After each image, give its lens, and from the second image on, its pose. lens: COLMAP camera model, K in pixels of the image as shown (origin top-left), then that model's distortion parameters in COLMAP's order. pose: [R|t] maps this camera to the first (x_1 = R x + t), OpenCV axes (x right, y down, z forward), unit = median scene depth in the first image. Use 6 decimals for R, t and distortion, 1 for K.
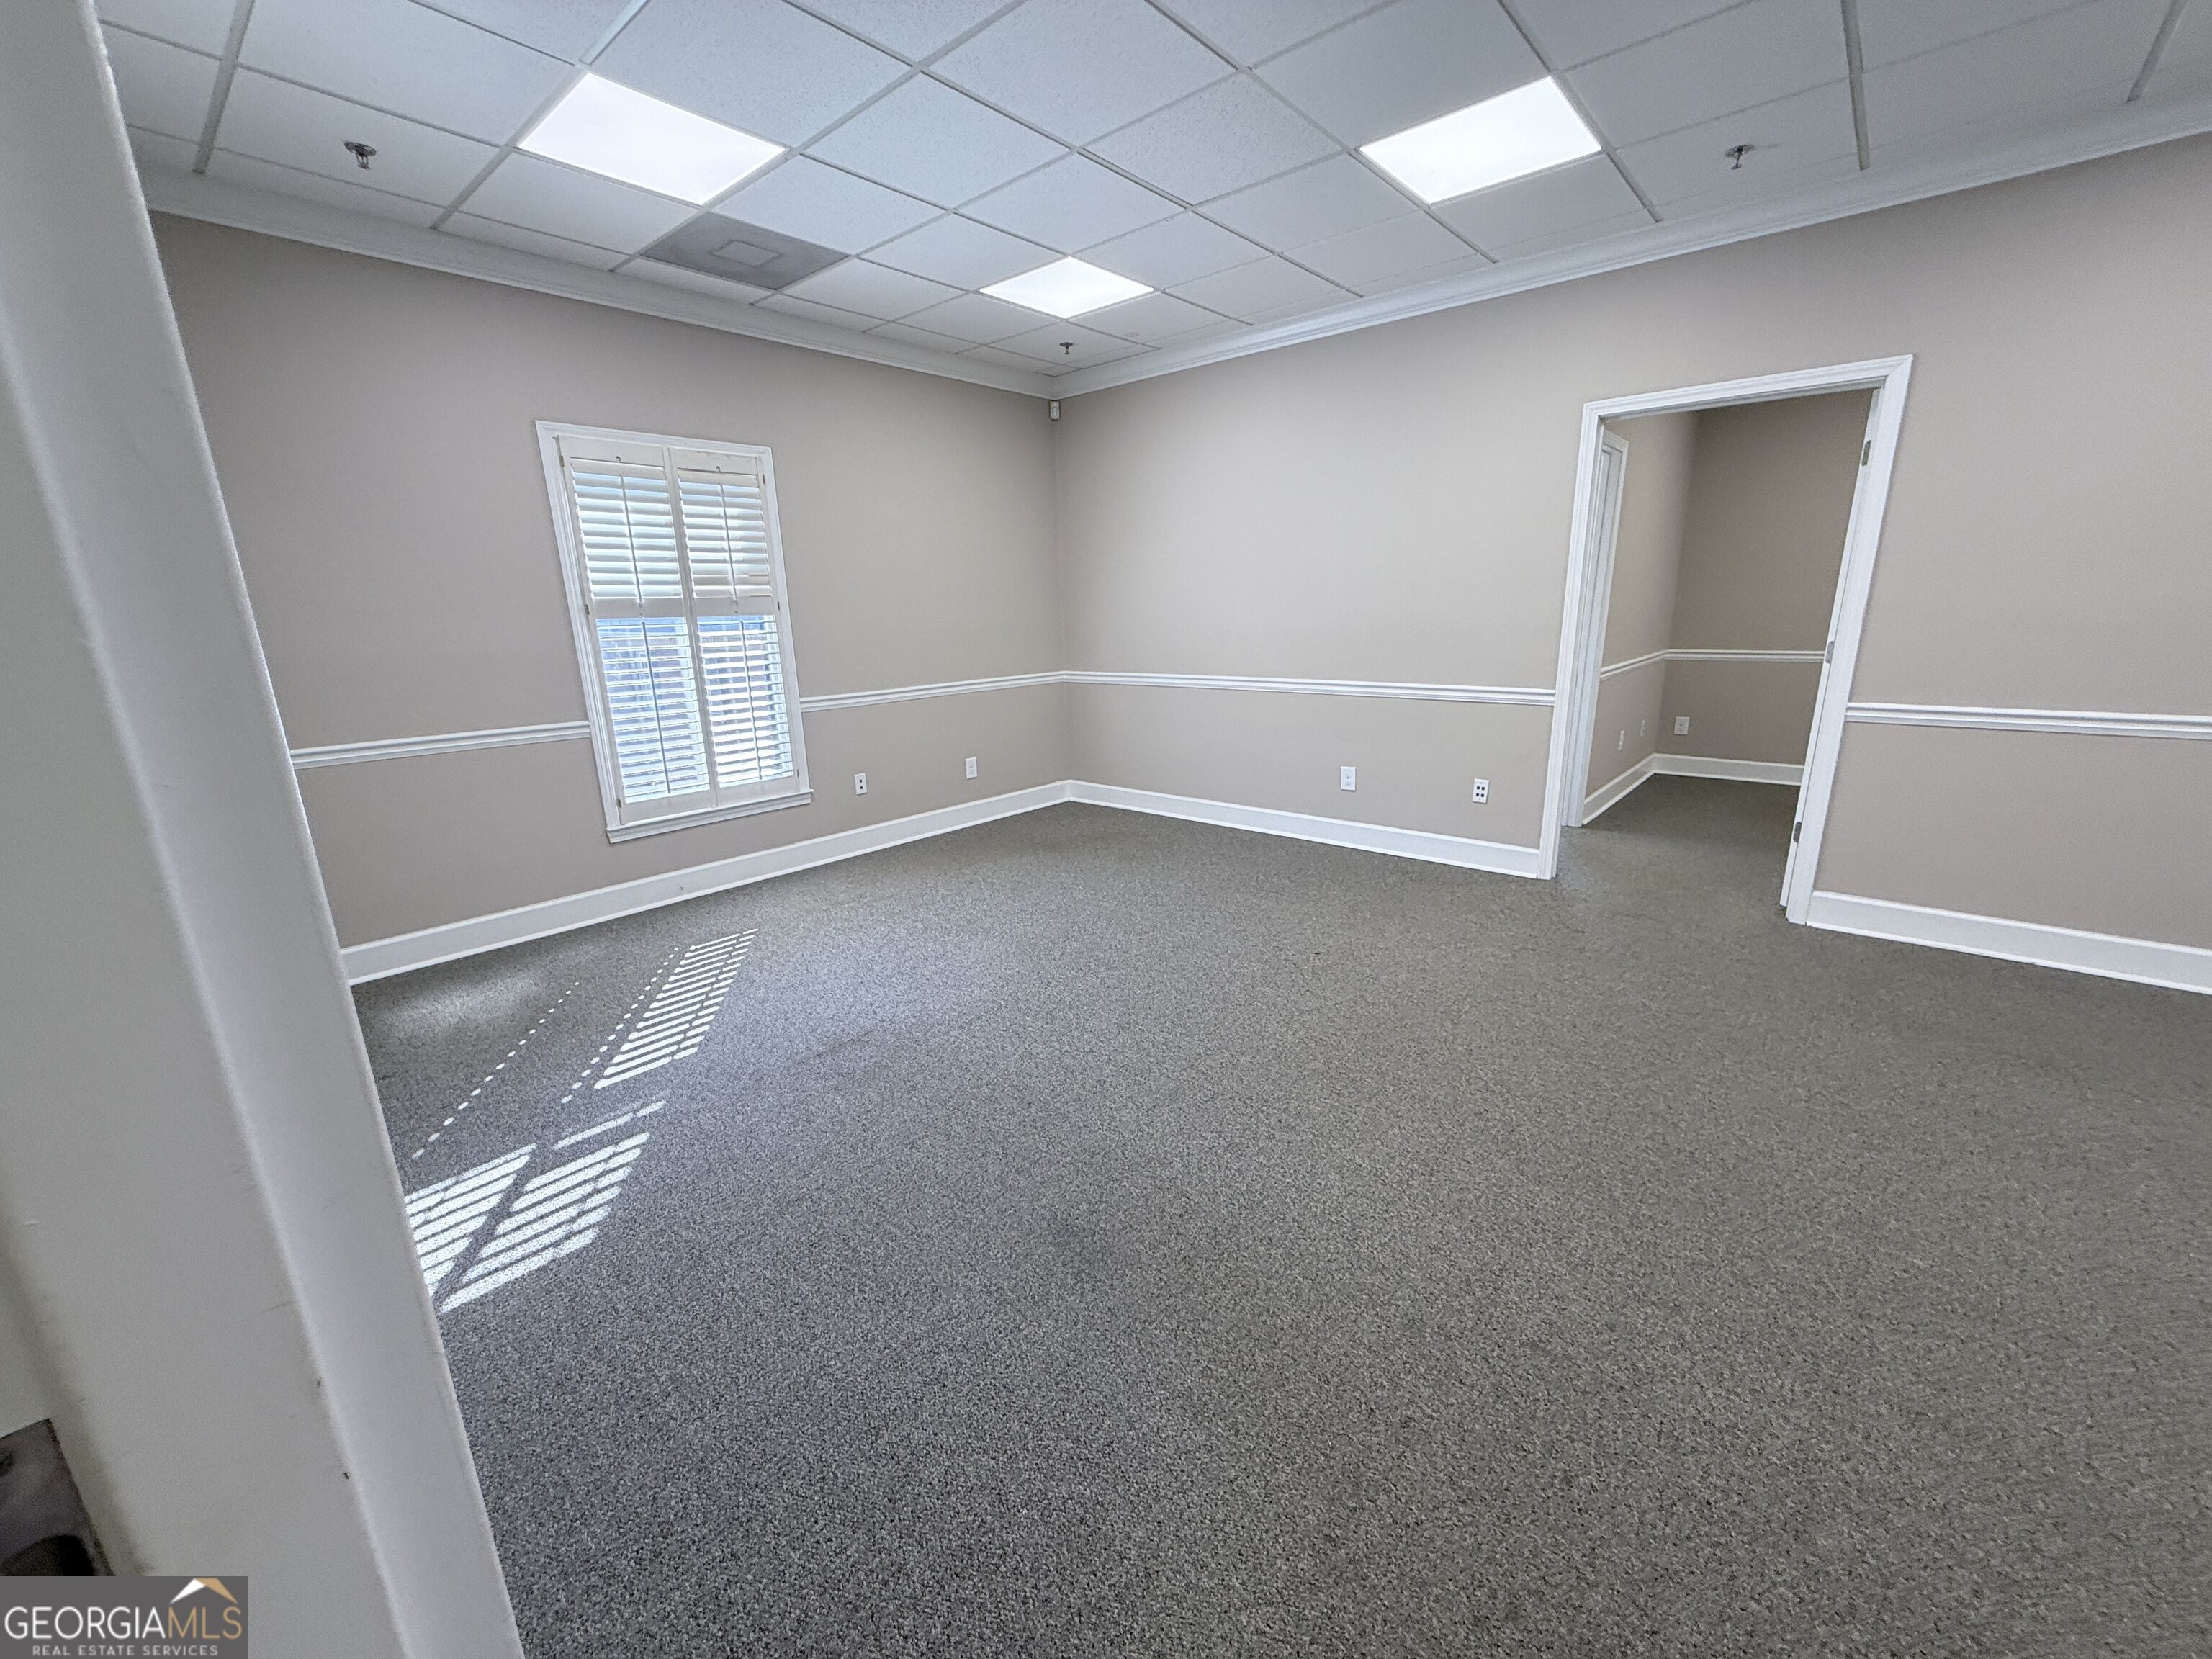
lens RADIAL K [[880.9, 0, 1094.5], [0, 880.9, 828.8], [0, 0, 1]] dist [0.000161, -0.000129]
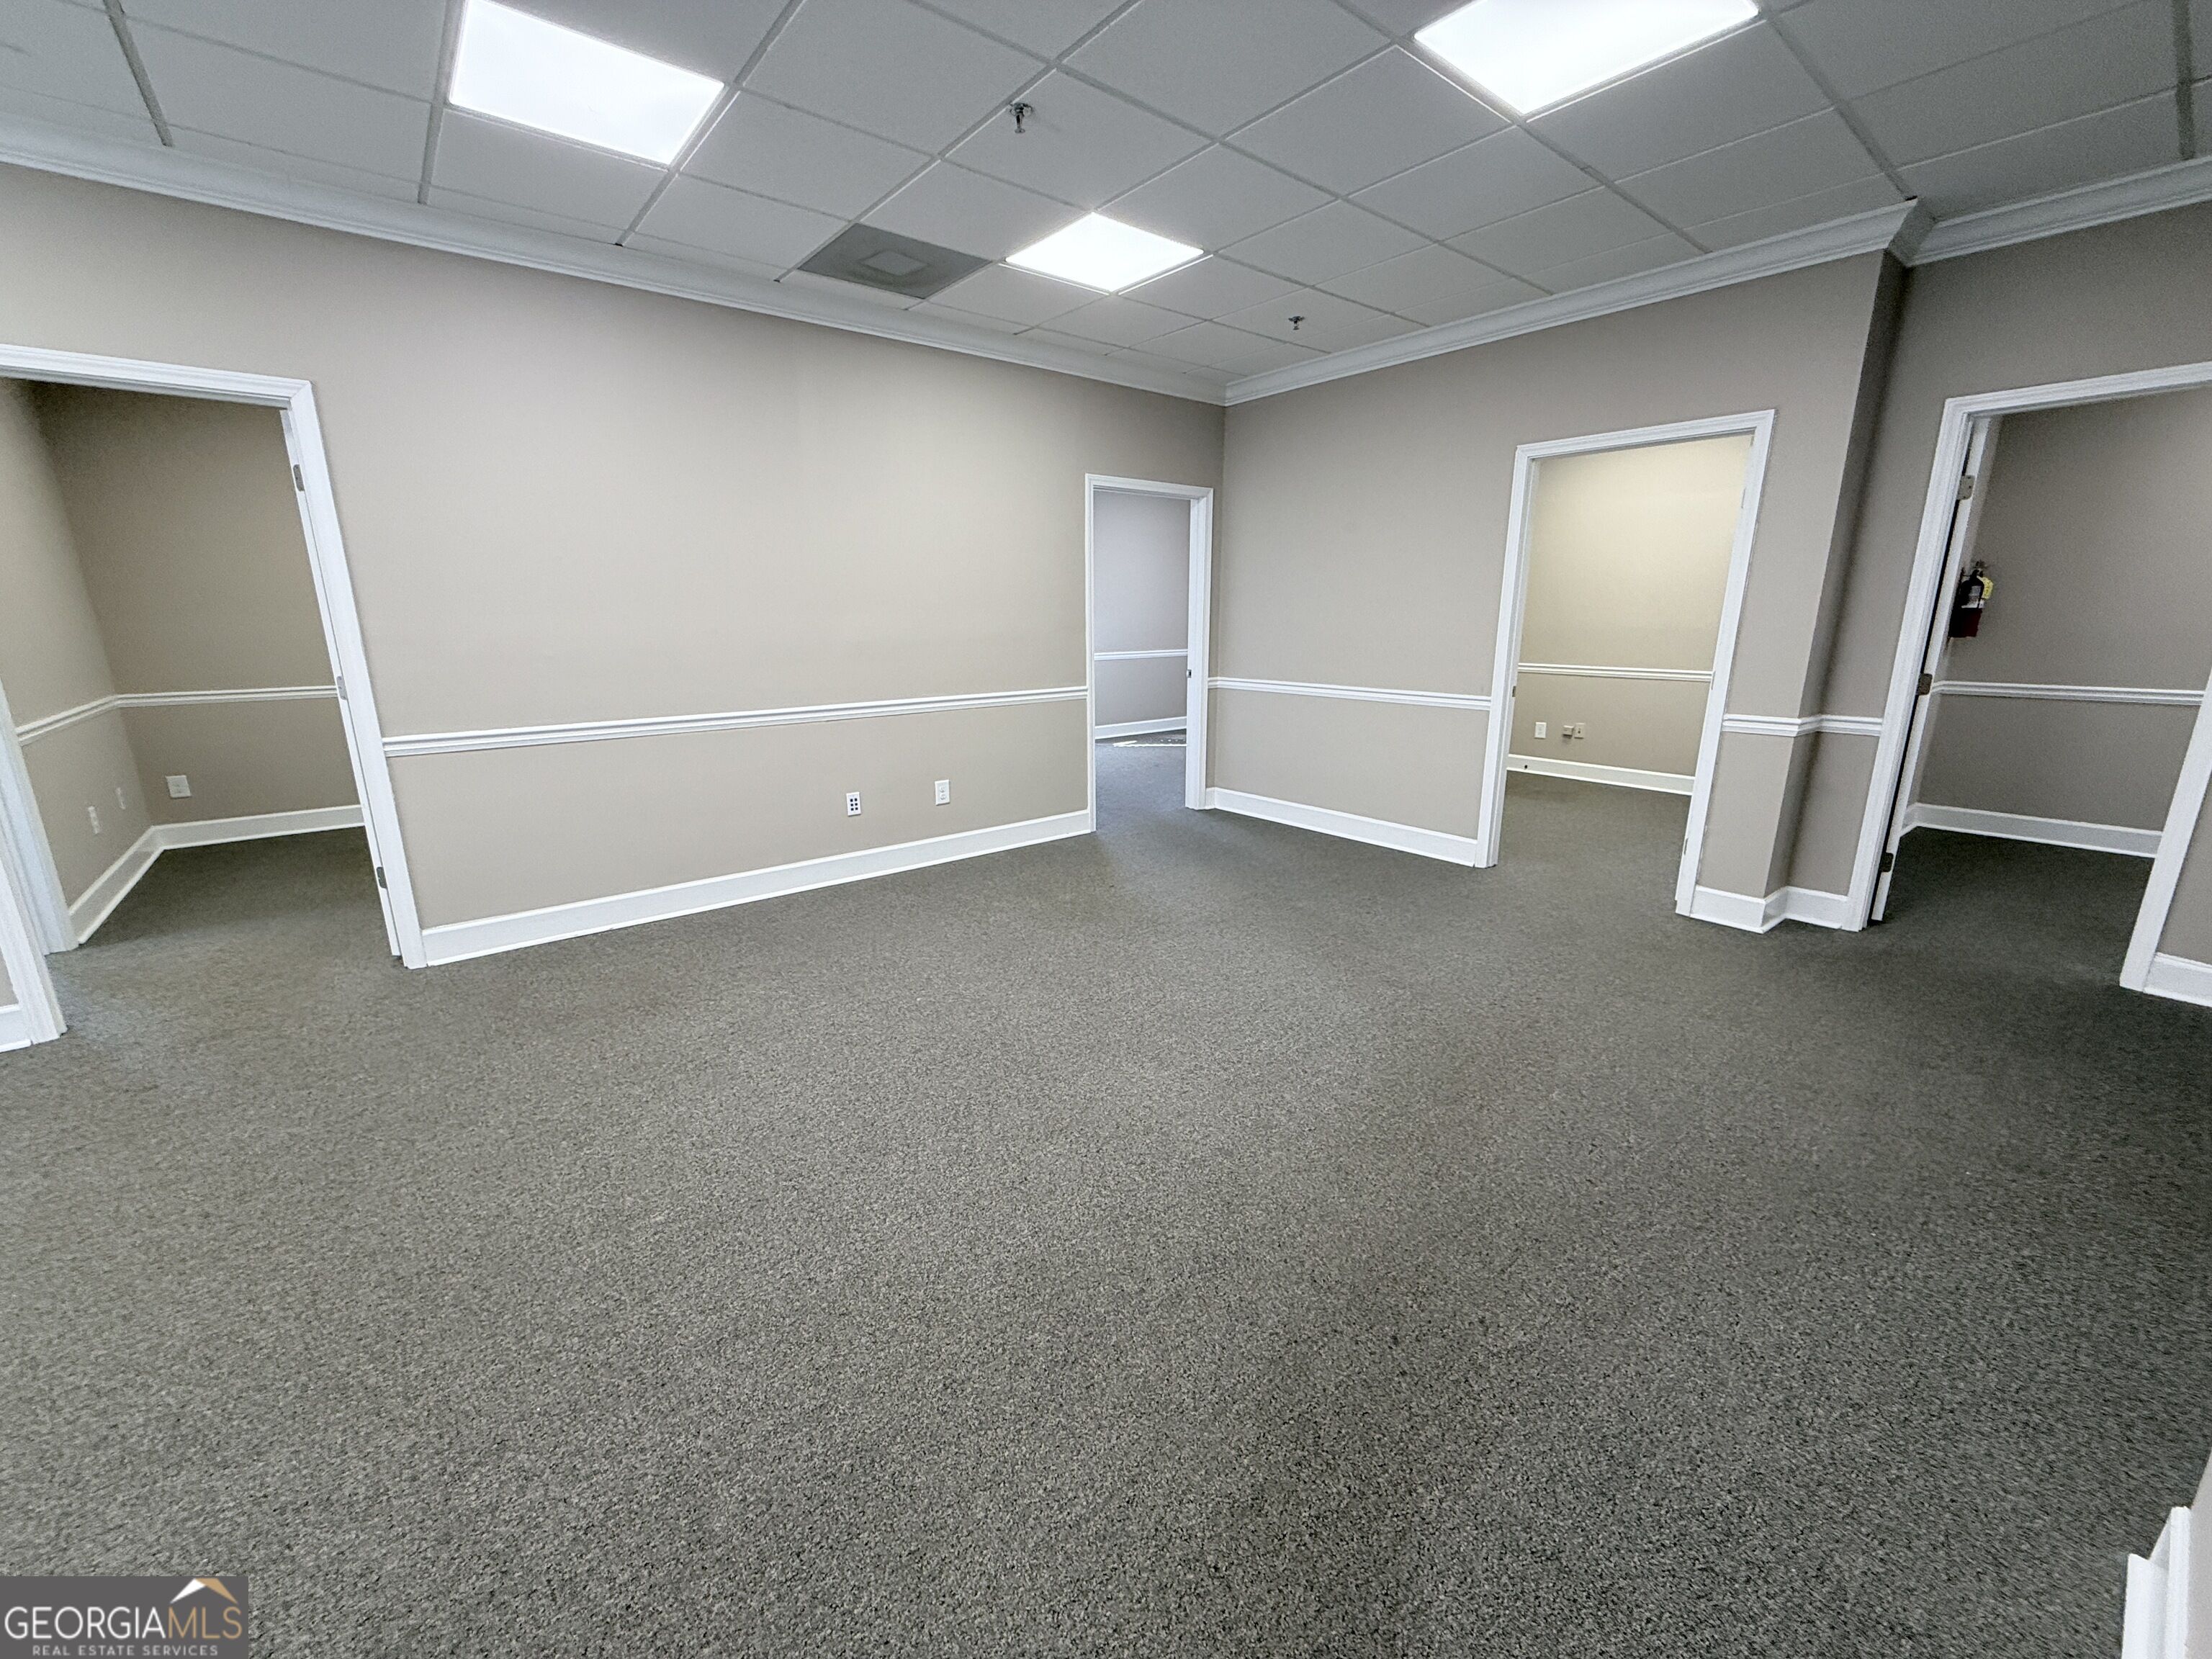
lens RADIAL K [[880.9, 0, 1104.3], [0, 880.9, 831.8], [0, 0, 1]] dist [0.000161, -0.000129]
pose [[0.156494, -0.215603, 0.963859, 0.023785], [0.245006, 0.953855, 0.173586, -0.017703], [-0.956808, 0.208986, 0.202096, 0.064115]]
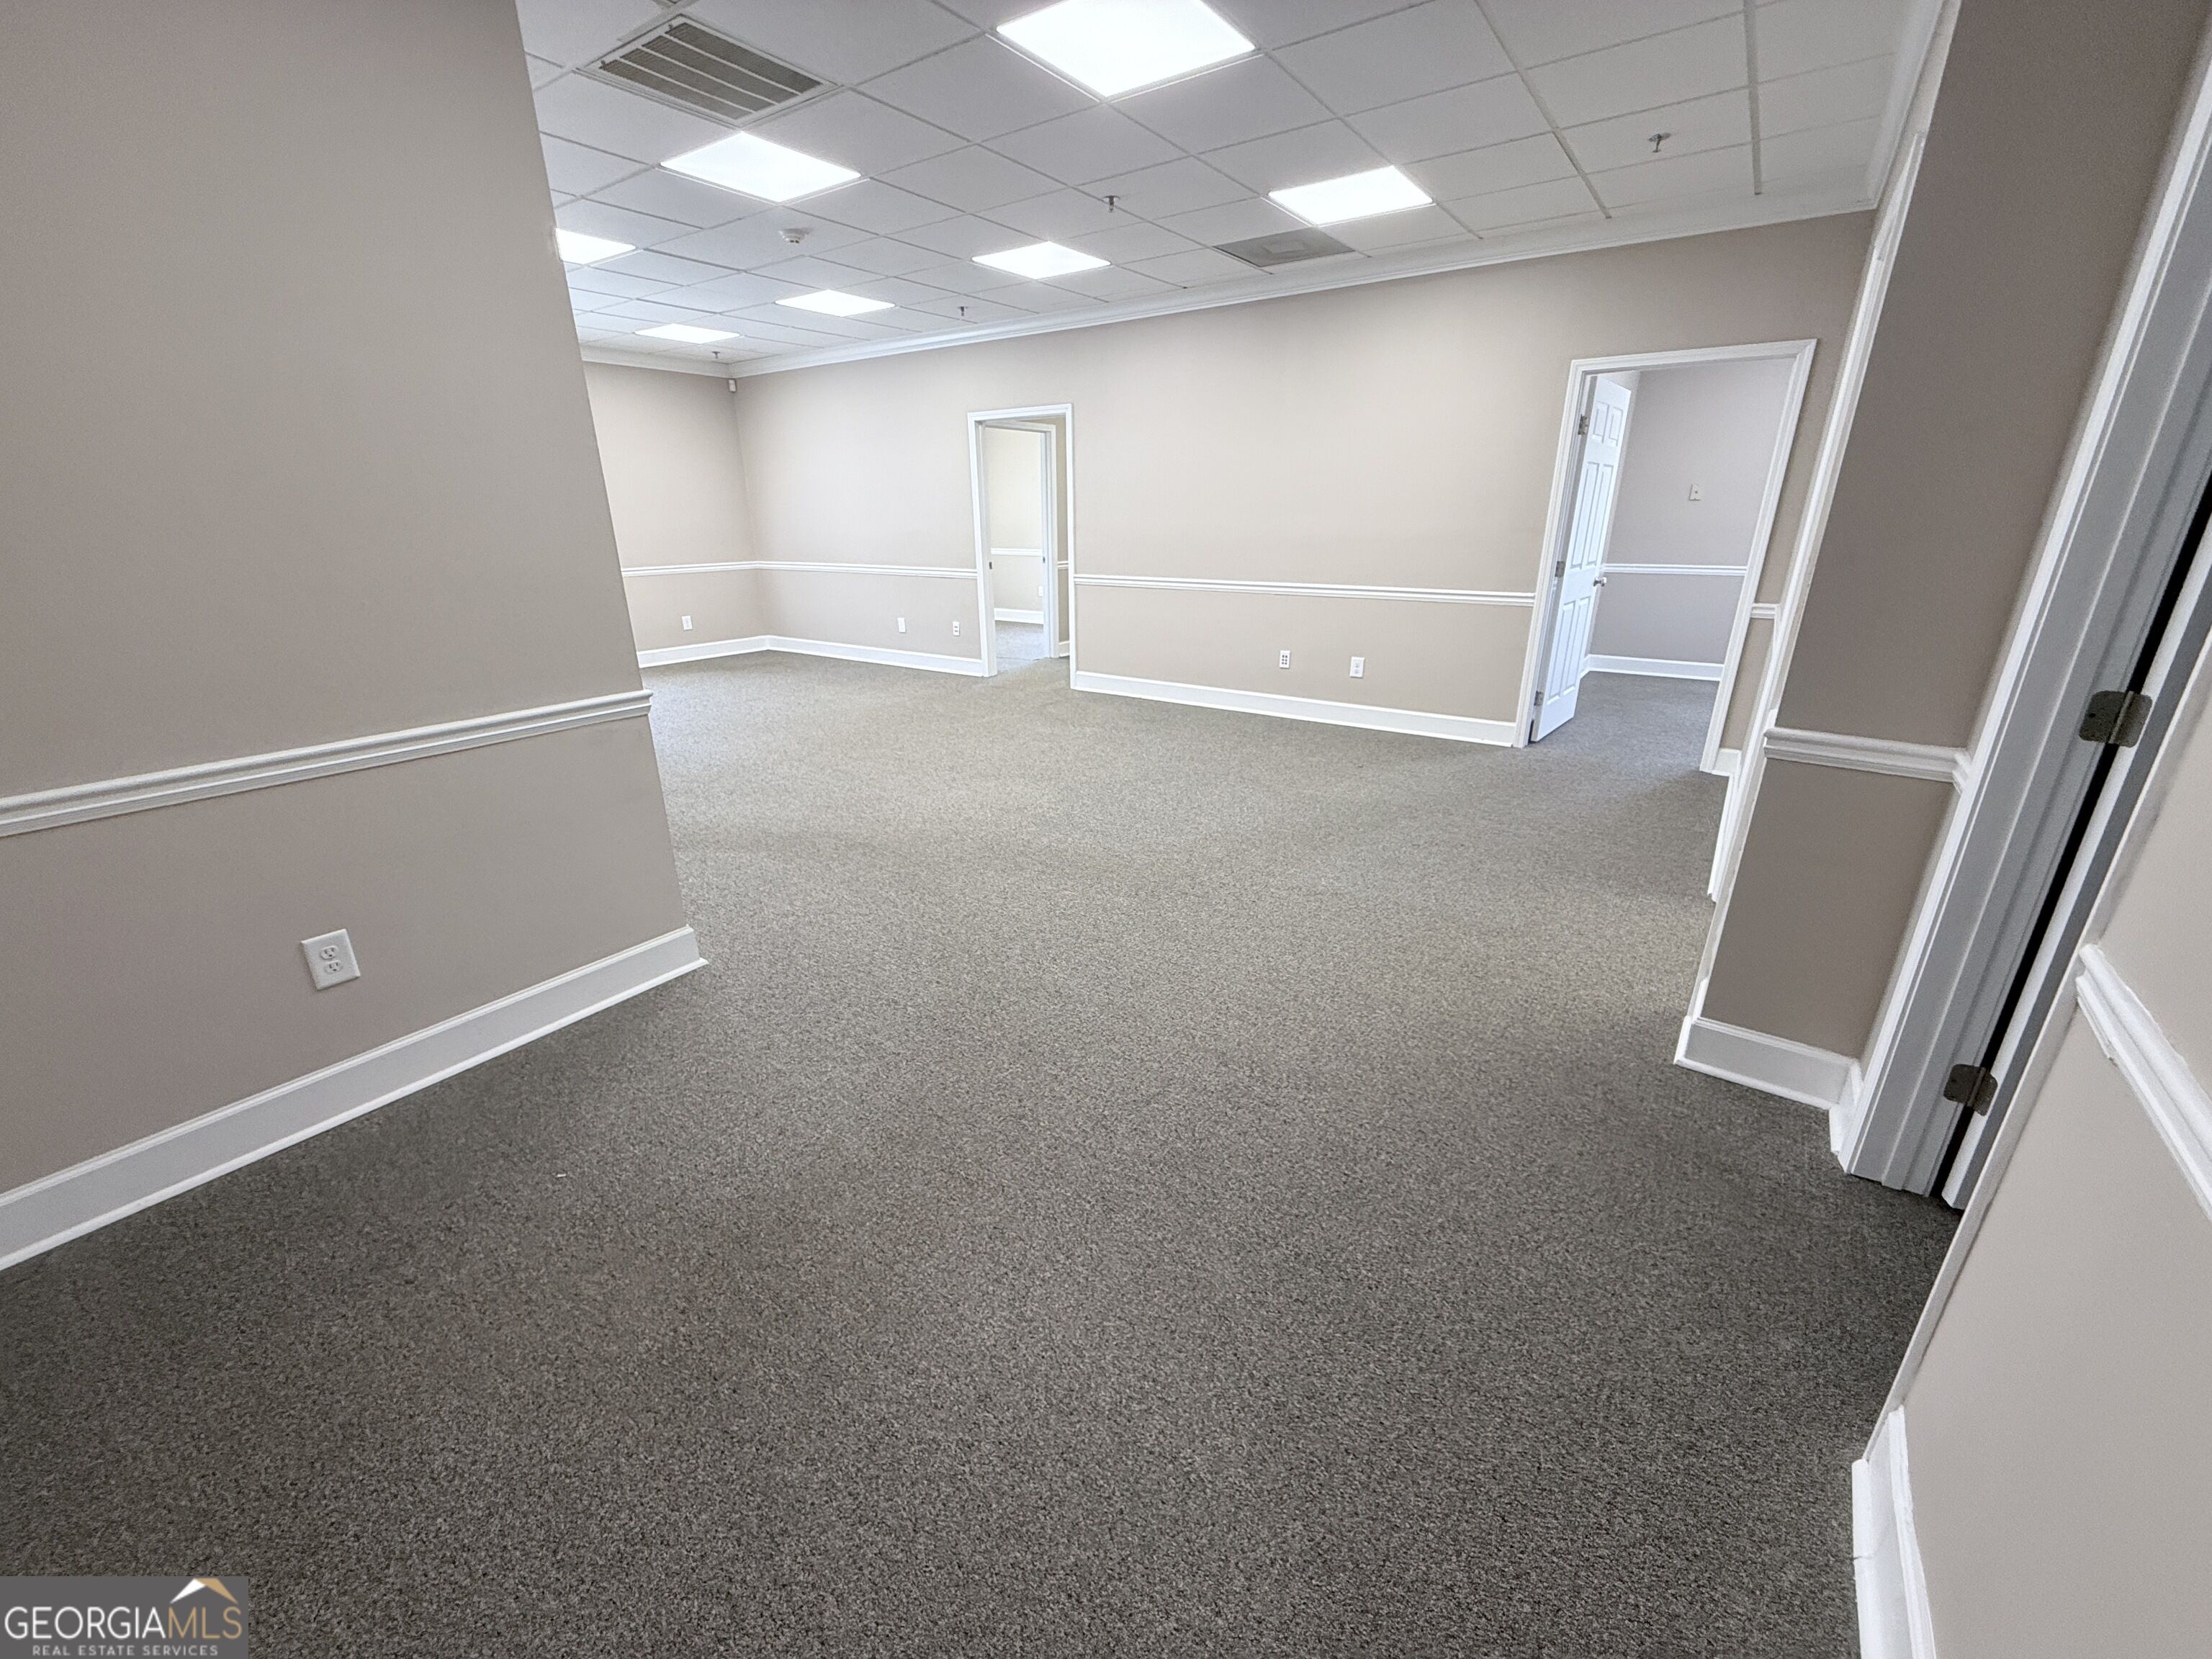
lens RADIAL K [[880.9, 0, 1100.3], [0, 880.9, 833.3], [0, 0, 1]] dist [0.000161, -0.000129]
pose [[0.994288, -0.021146, 0.104615, 0.658375], [0.010425, 0.994731, 0.101984, 0.236582], [-0.106220, -0.100311, 0.989270, -1.049429]]
